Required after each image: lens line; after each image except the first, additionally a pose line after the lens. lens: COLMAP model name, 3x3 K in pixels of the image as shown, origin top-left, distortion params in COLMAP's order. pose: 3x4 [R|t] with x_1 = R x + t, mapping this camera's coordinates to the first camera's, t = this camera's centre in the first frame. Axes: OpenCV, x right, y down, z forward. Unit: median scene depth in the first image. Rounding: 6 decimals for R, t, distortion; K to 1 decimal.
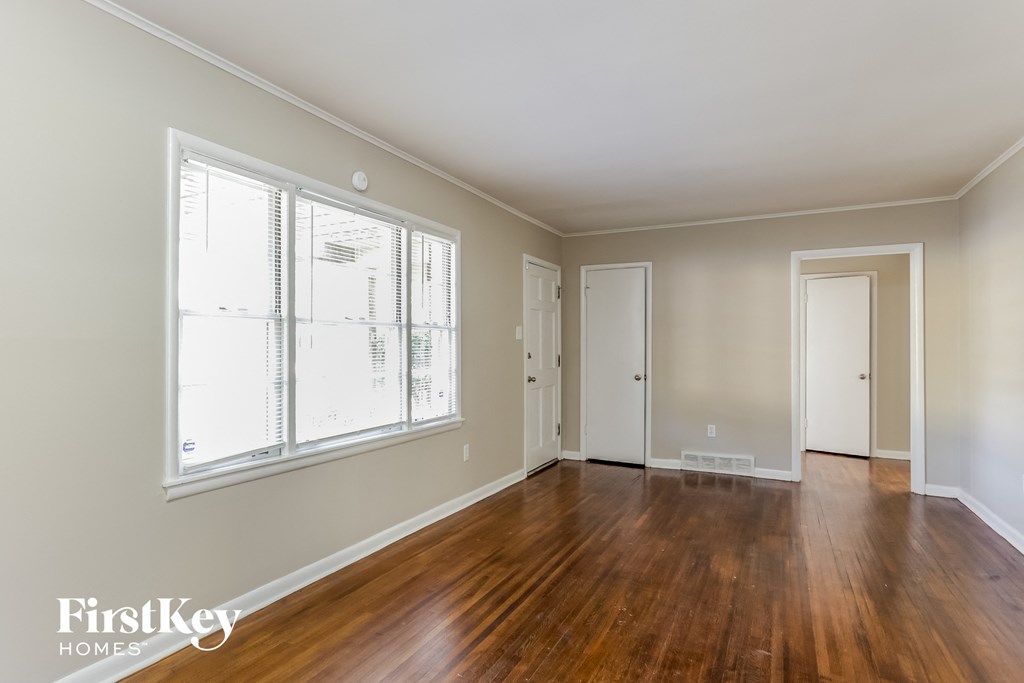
lens RADIAL K [[575.6, 0, 435.3], [0, 575.6, 350.4], [0, 0, 1]] dist [0.001827, 0.001517]
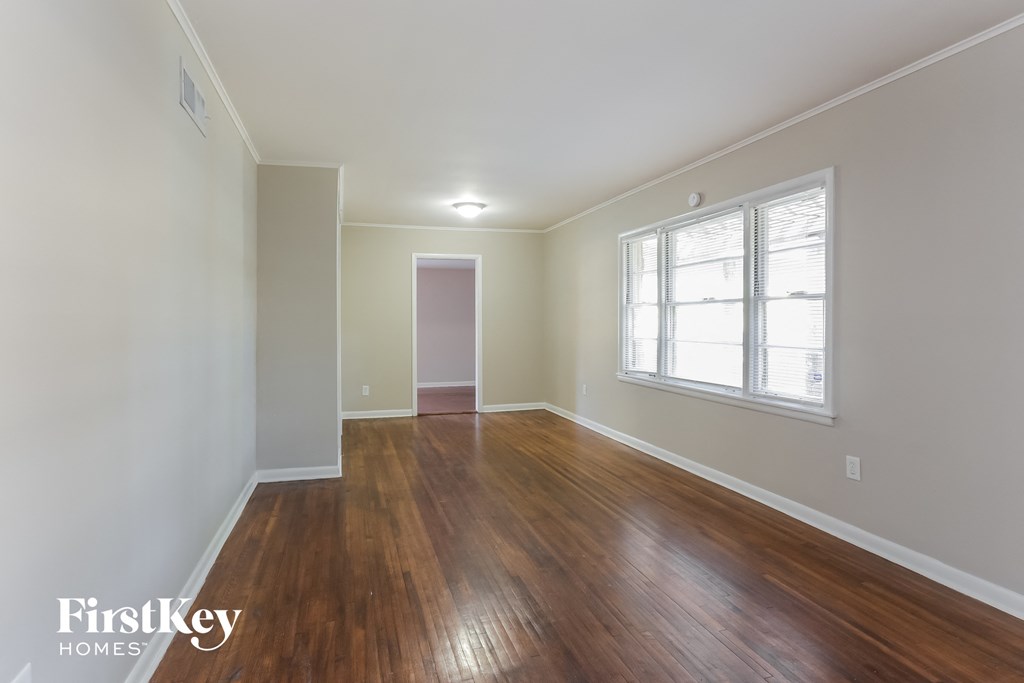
lens RADIAL K [[527.8, 0, 512.7], [0, 527.8, 322.5], [0, 0, 1]] dist [-0.000769, 0.000405]
pose [[-0.651231, 0.005822, -0.758857, 0.993112], [-0.001669, 0.999957, 0.009104, -0.008329], [0.758878, 0.007196, -0.651194, 1.336036]]
